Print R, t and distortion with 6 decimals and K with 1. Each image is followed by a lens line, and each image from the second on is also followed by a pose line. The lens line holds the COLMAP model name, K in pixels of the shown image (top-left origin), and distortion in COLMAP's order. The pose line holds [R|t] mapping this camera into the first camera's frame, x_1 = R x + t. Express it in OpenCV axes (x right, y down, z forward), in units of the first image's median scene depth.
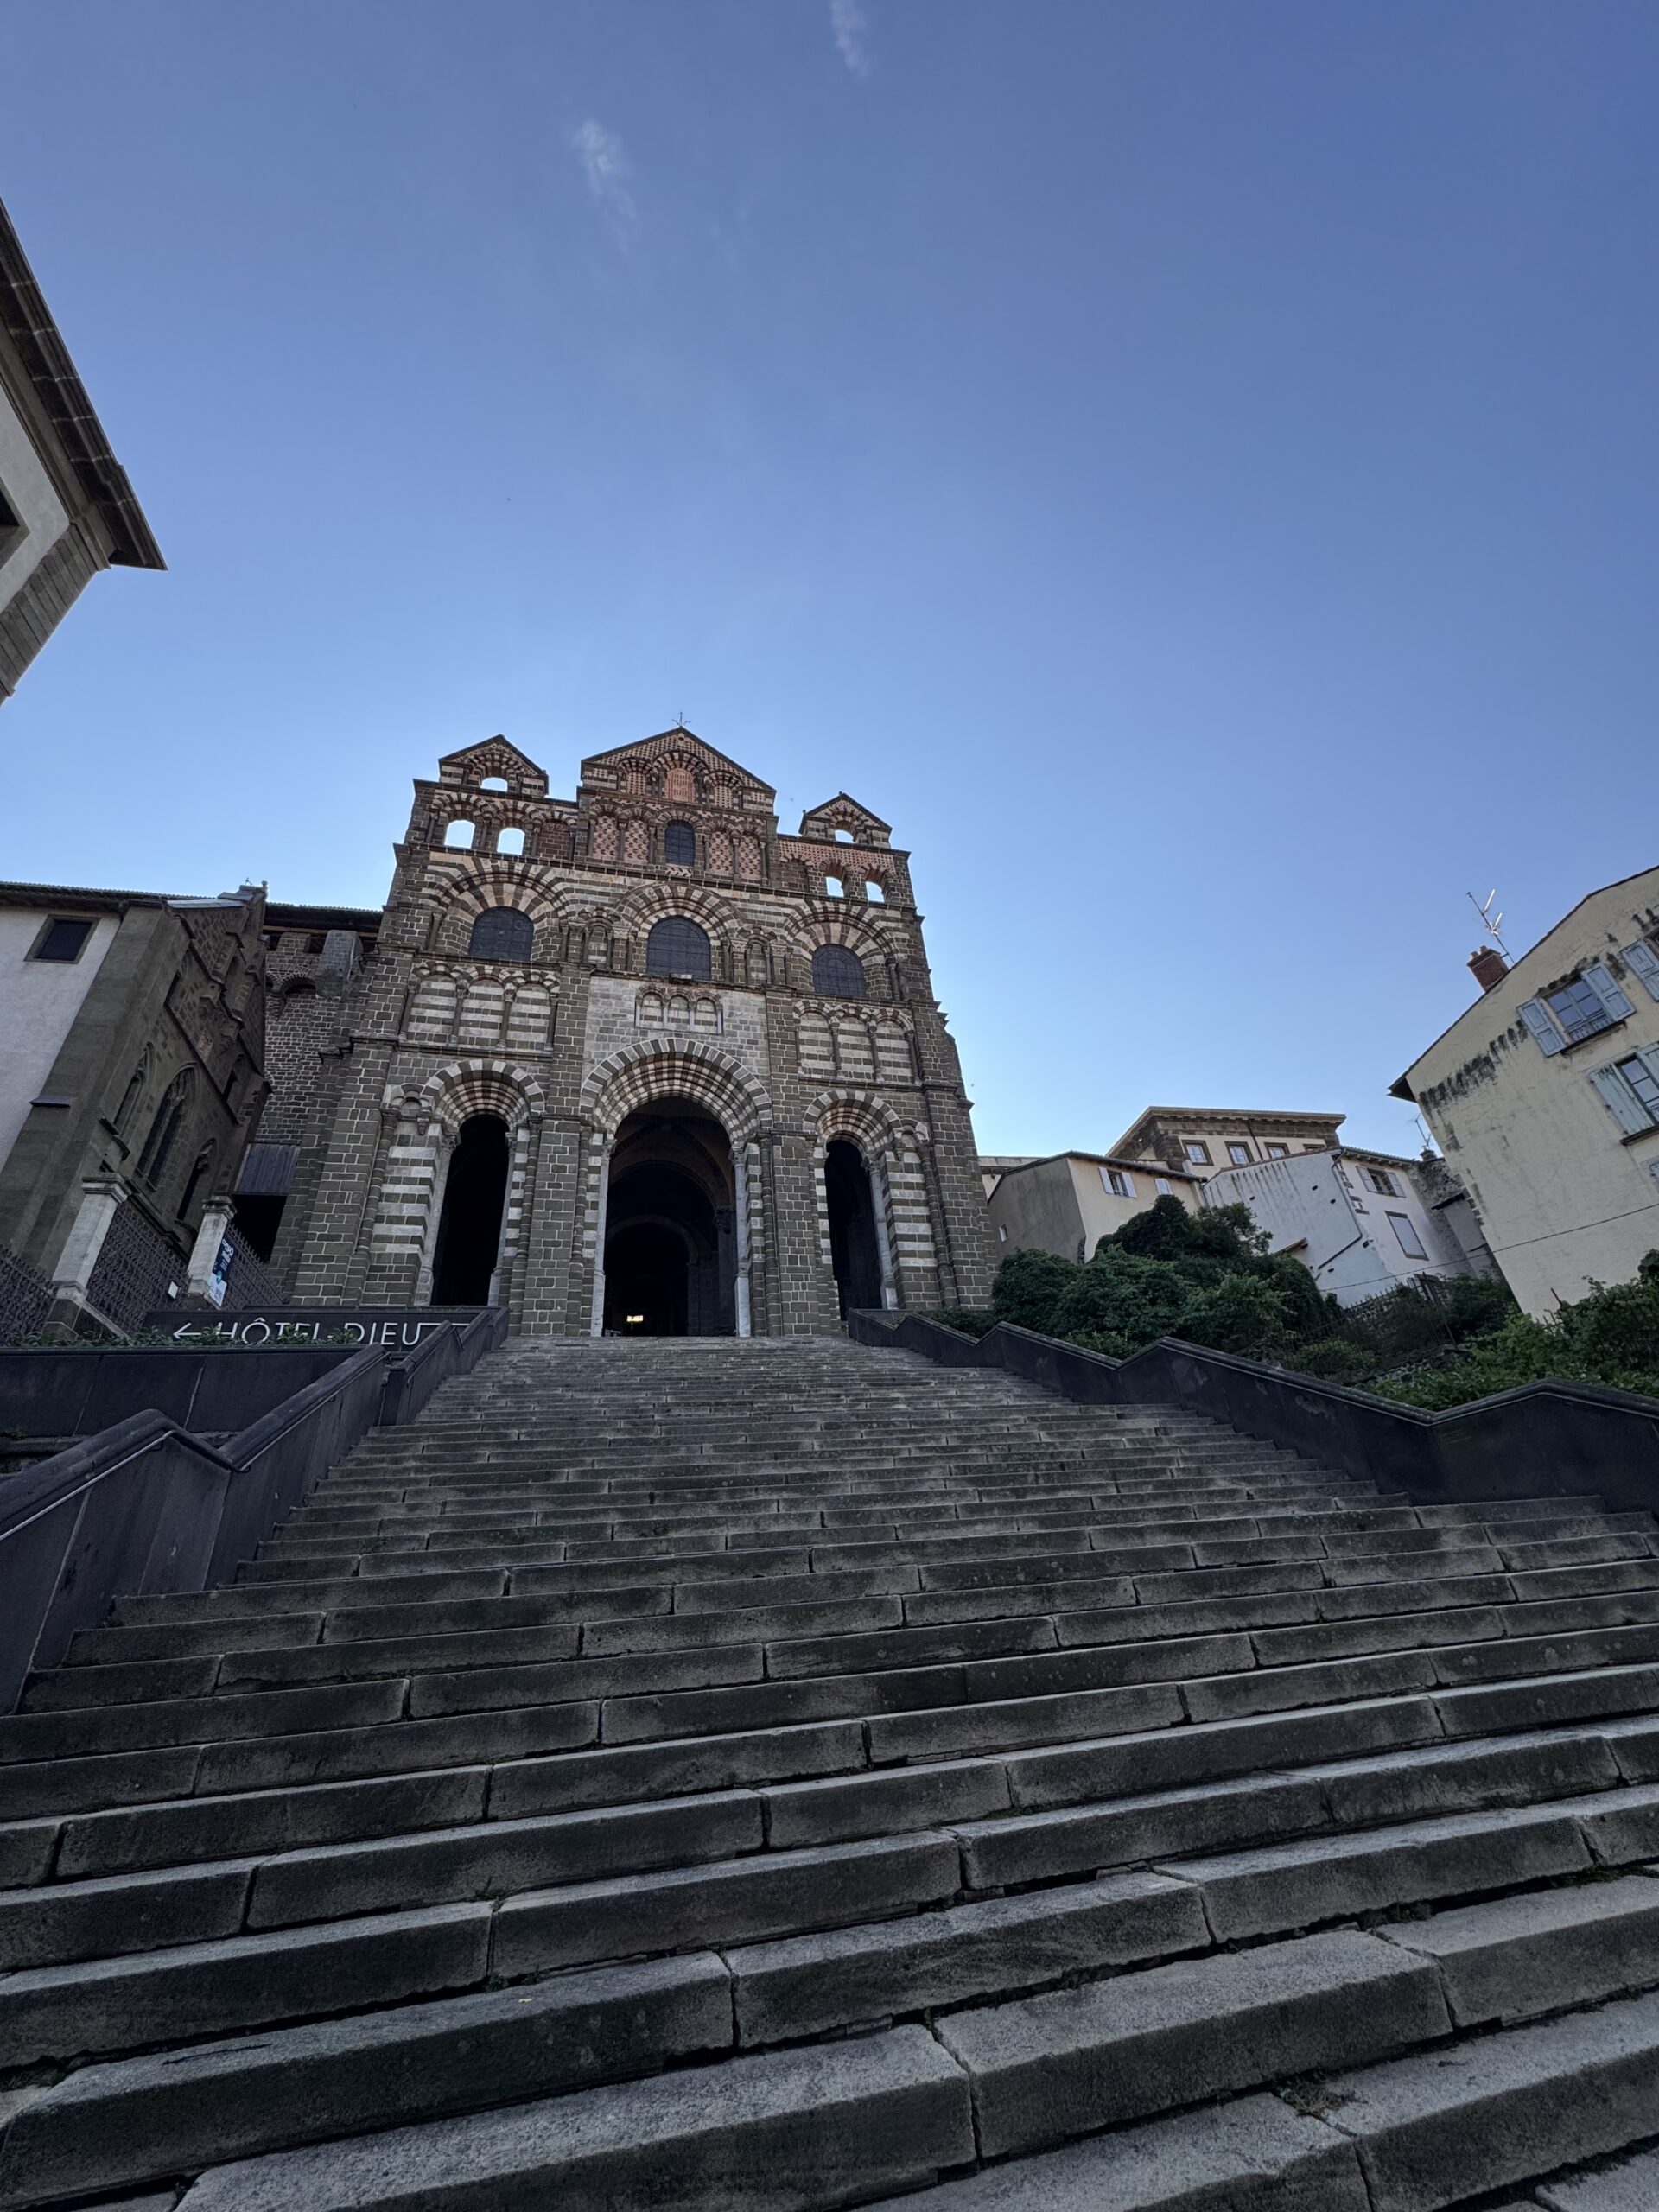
lens RADIAL K [[896.2, 0, 836.5], [0, 896.2, 1101.5], [0, 0, 1]] dist [-0.006357, -0.000676]
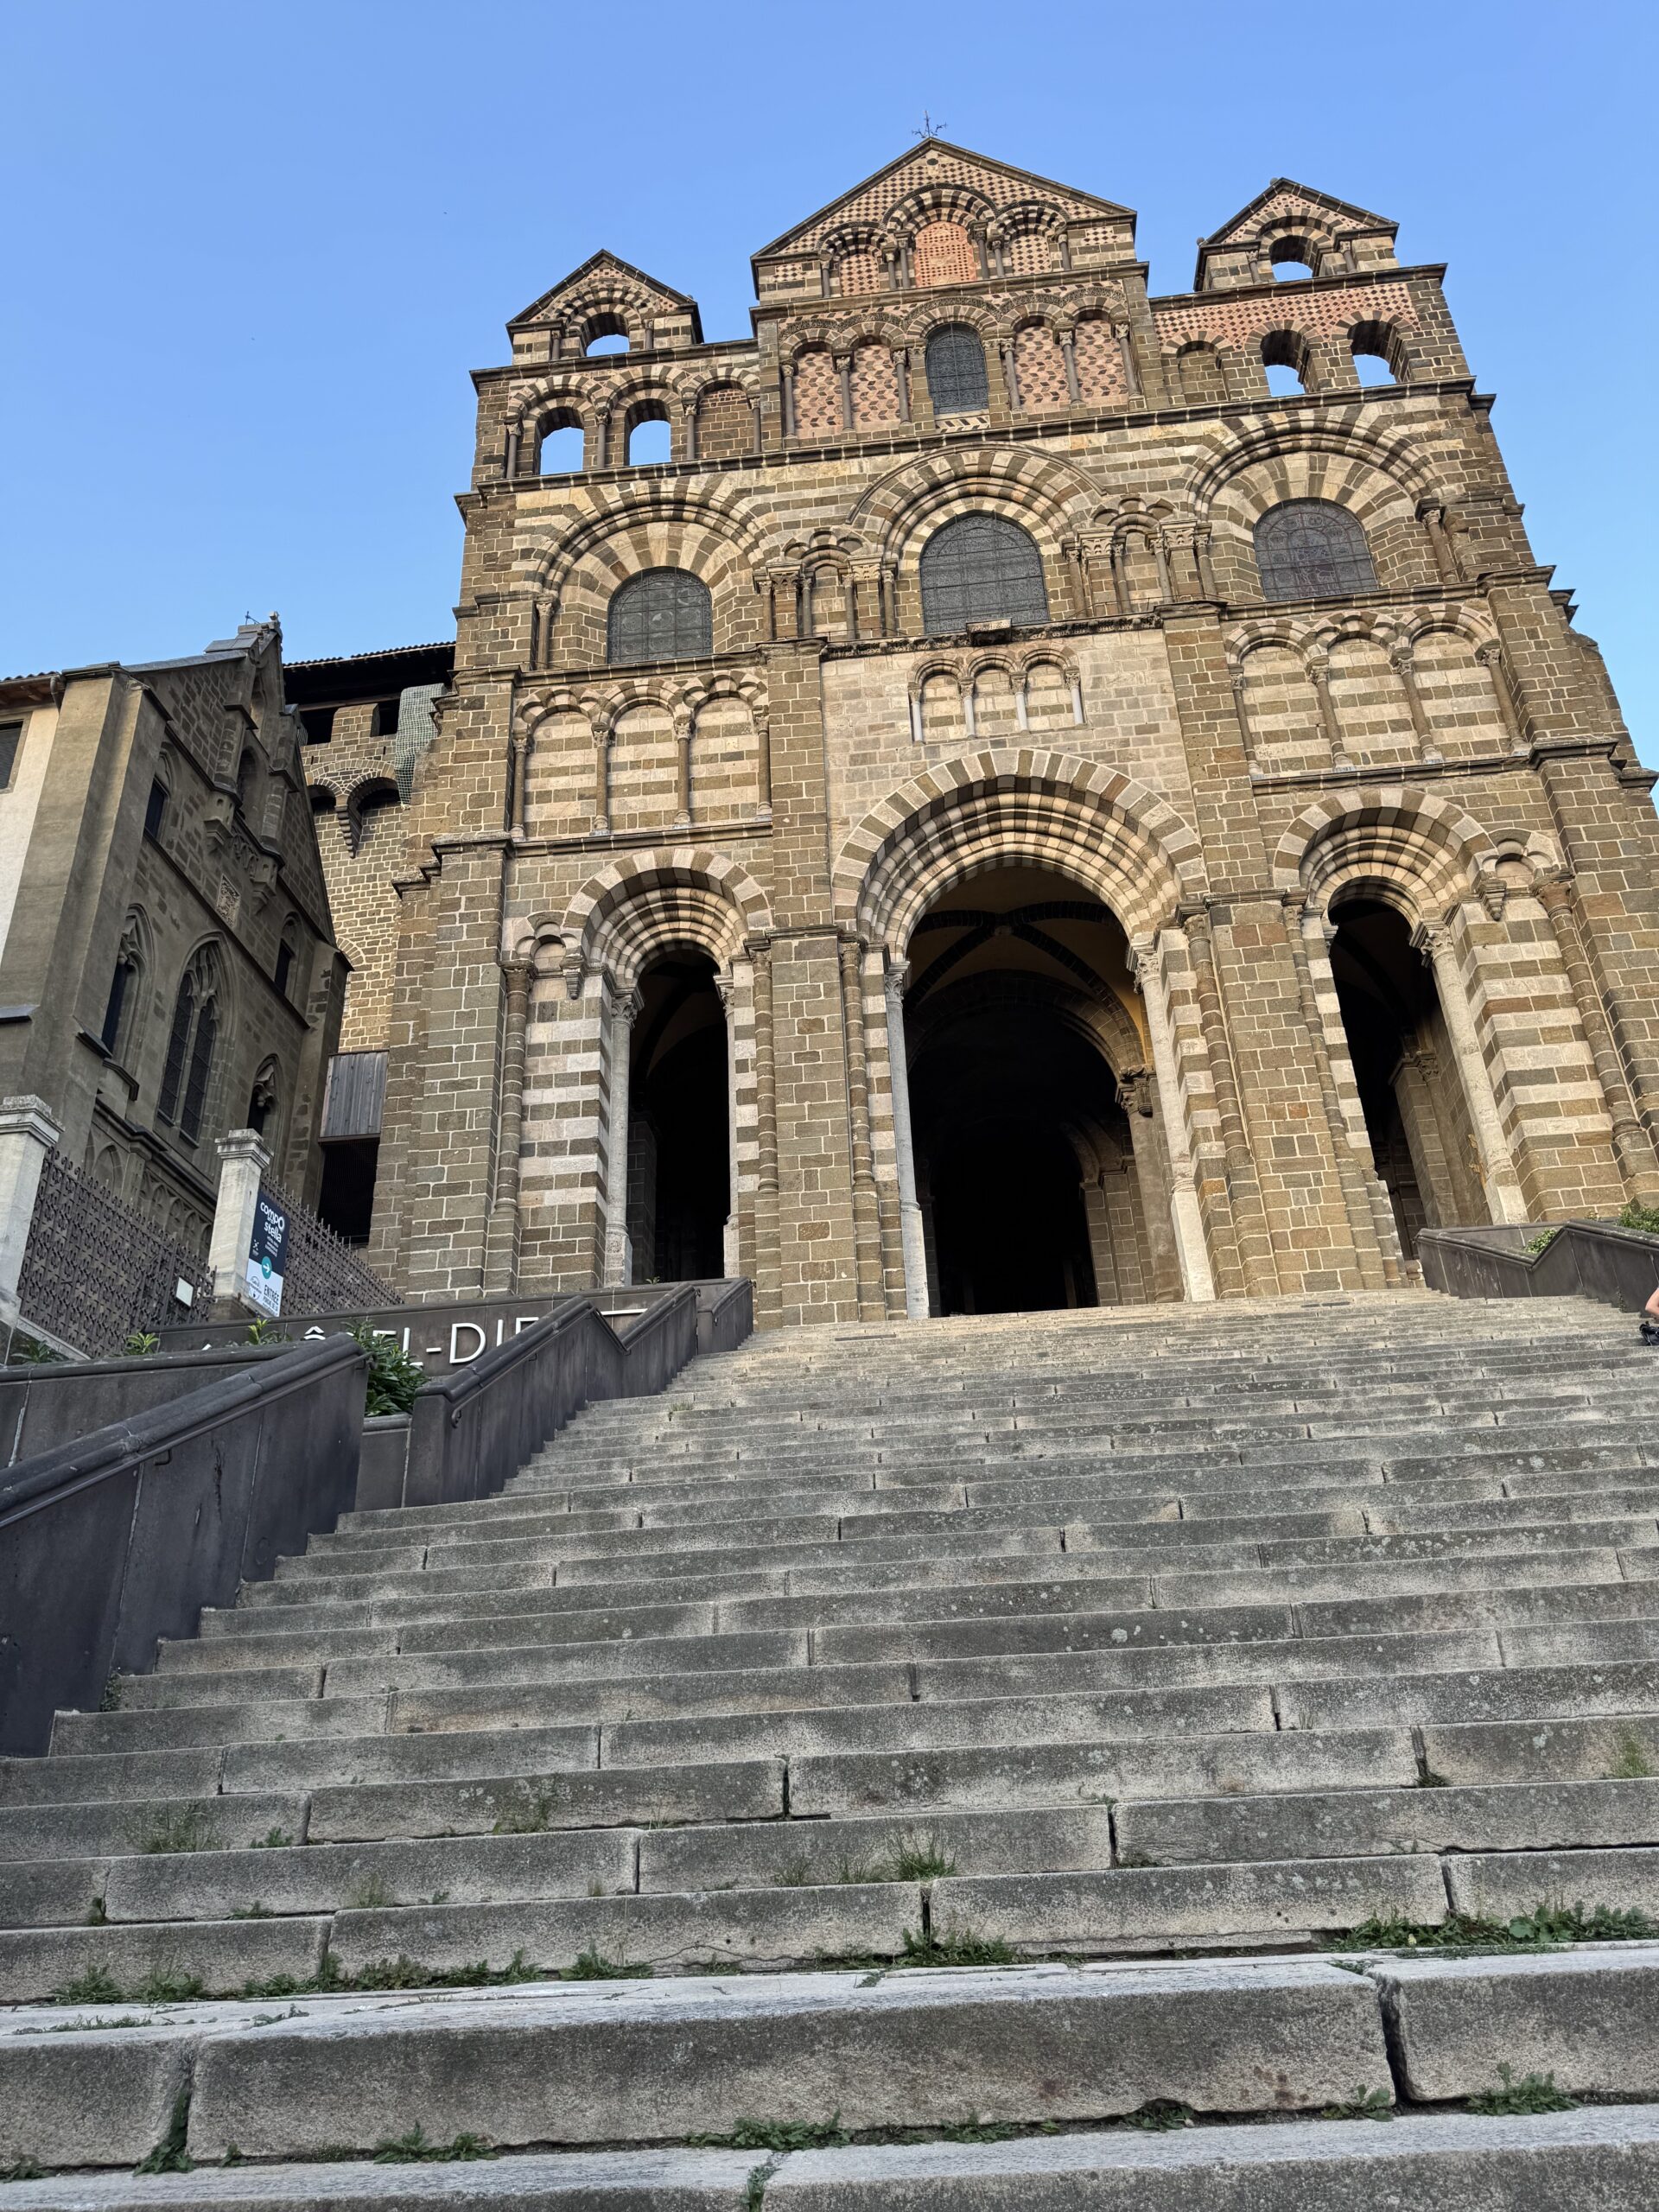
lens RADIAL K [[1571.1, 0, 828.6], [0, 1571.1, 1105.5], [0, 0, 1]] dist [0.093915, -0.142281]
pose [[0.939401, -0.115173, -0.322895, -0.000872], [0.151610, 0.984336, 0.089980, 0.034604], [0.307474, -0.133481, 0.942148, 0.094974]]
